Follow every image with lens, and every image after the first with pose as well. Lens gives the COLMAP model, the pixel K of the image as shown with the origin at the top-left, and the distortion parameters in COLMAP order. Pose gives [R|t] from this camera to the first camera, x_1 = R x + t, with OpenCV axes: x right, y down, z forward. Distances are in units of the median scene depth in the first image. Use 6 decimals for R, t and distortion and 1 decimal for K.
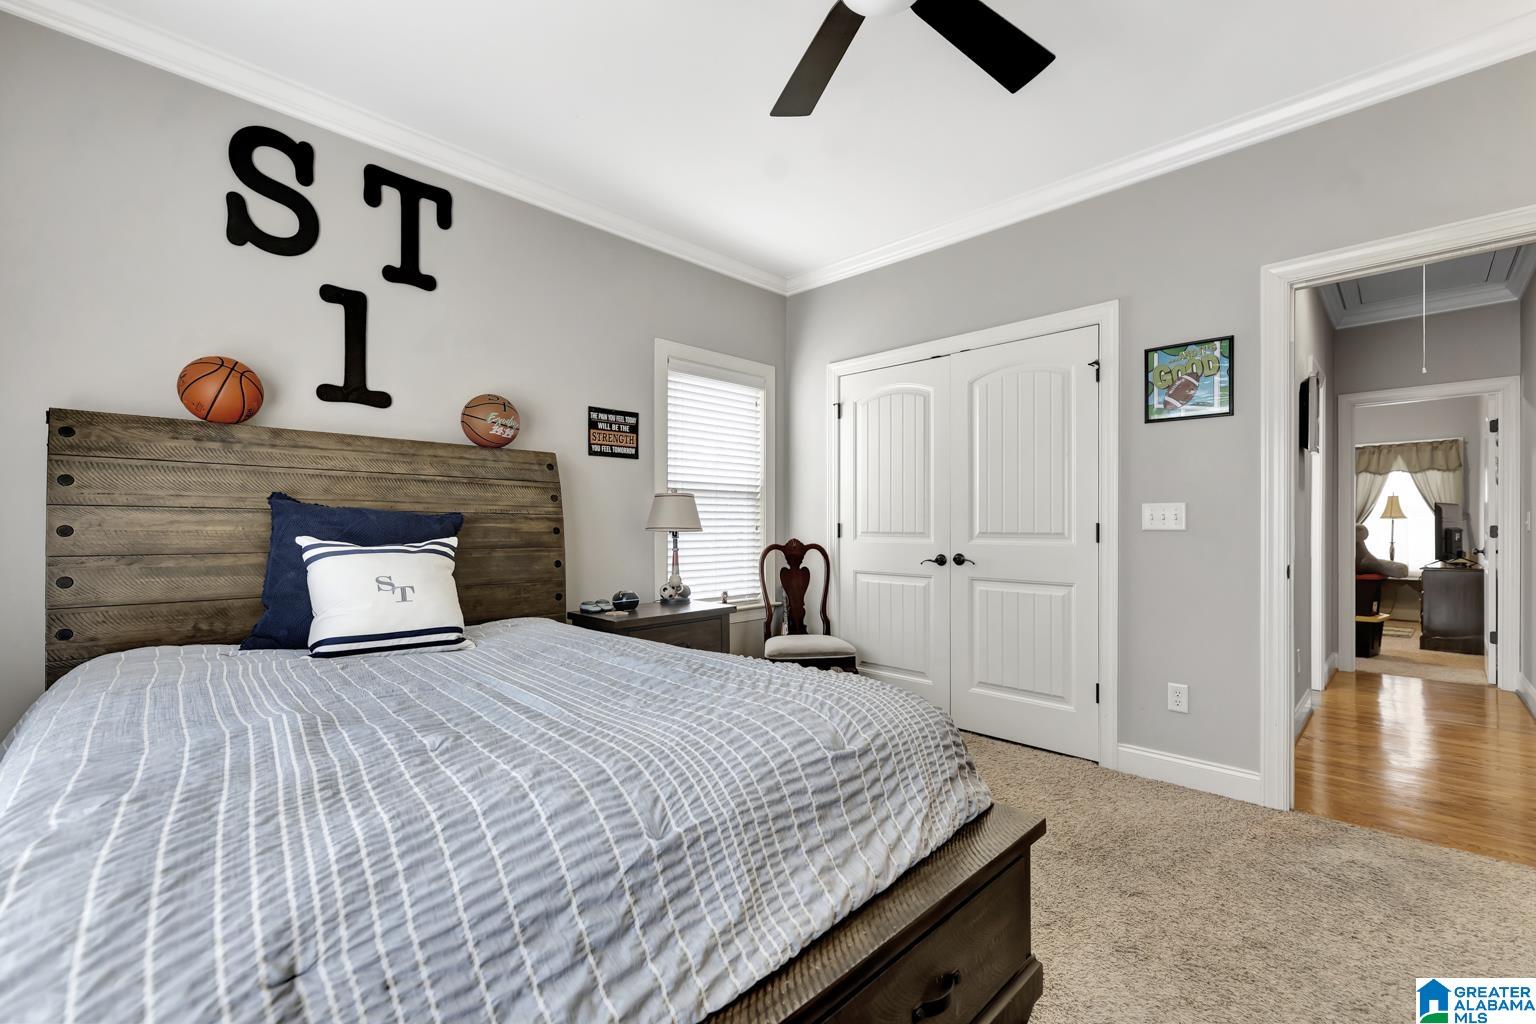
lens RADIAL K [[647.8, 0, 768.1], [0, 647.8, 493.2], [0, 0, 1]] dist [-0.001873, -0.000428]
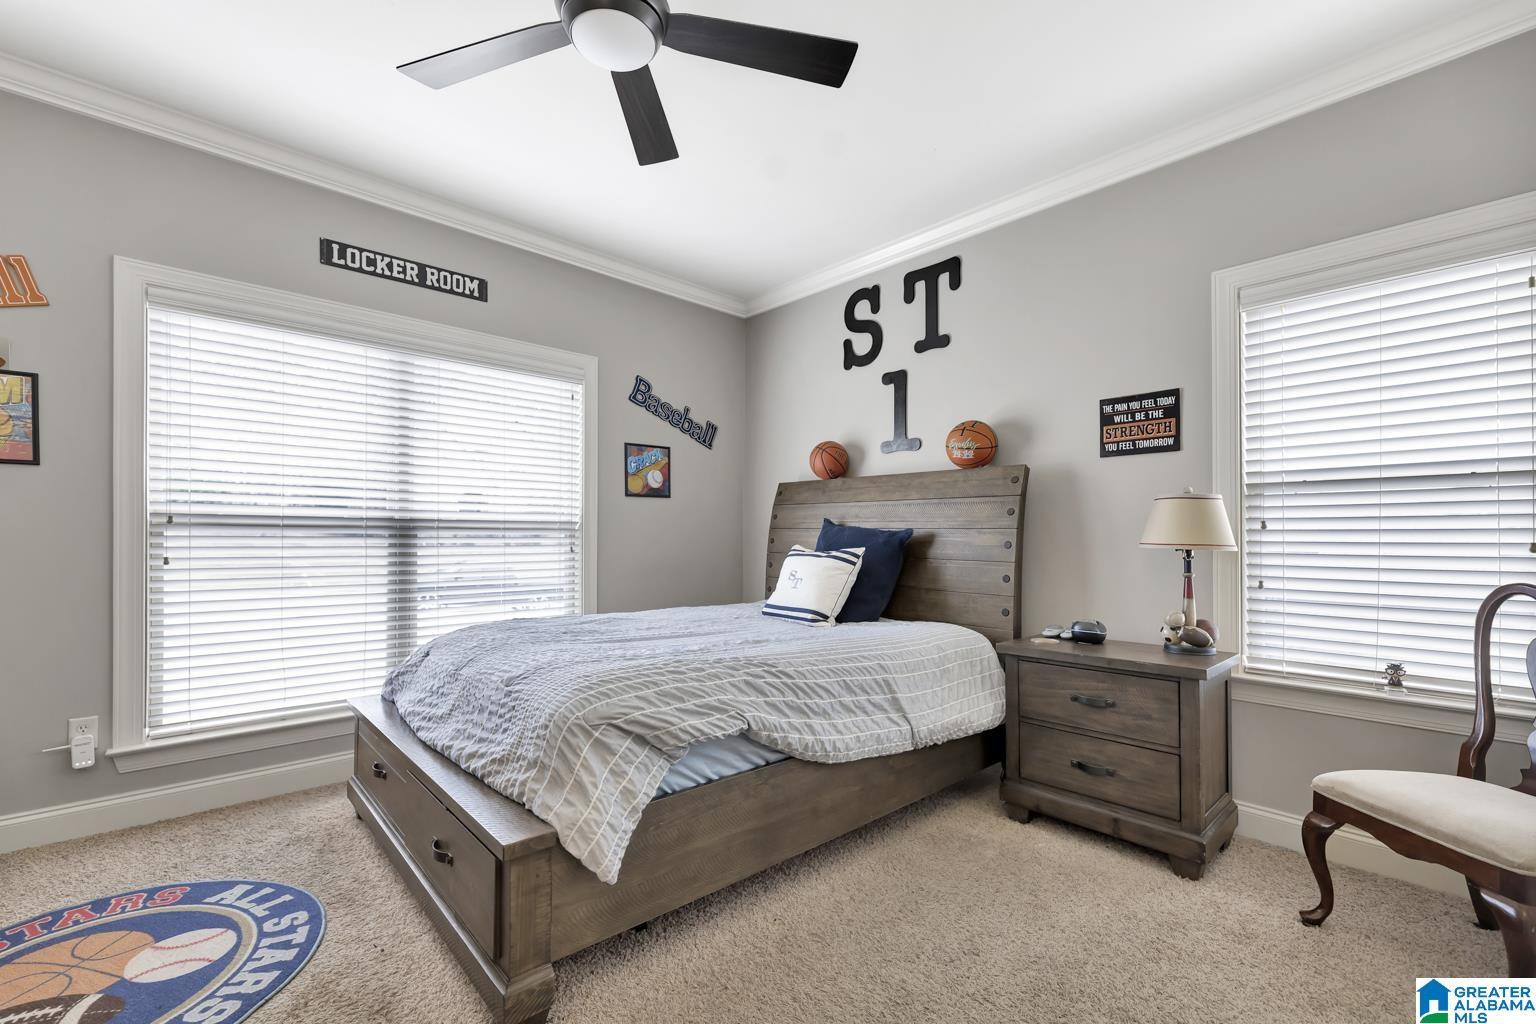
lens RADIAL K [[647.8, 0, 768.1], [0, 647.8, 493.2], [0, 0, 1]] dist [-0.001873, -0.000428]
pose [[-0.033313, -0.070018, -0.996989, 0.600091], [0.043512, 0.996496, -0.071437, 0.030974], [0.998497, -0.045760, -0.030150, 0.603504]]
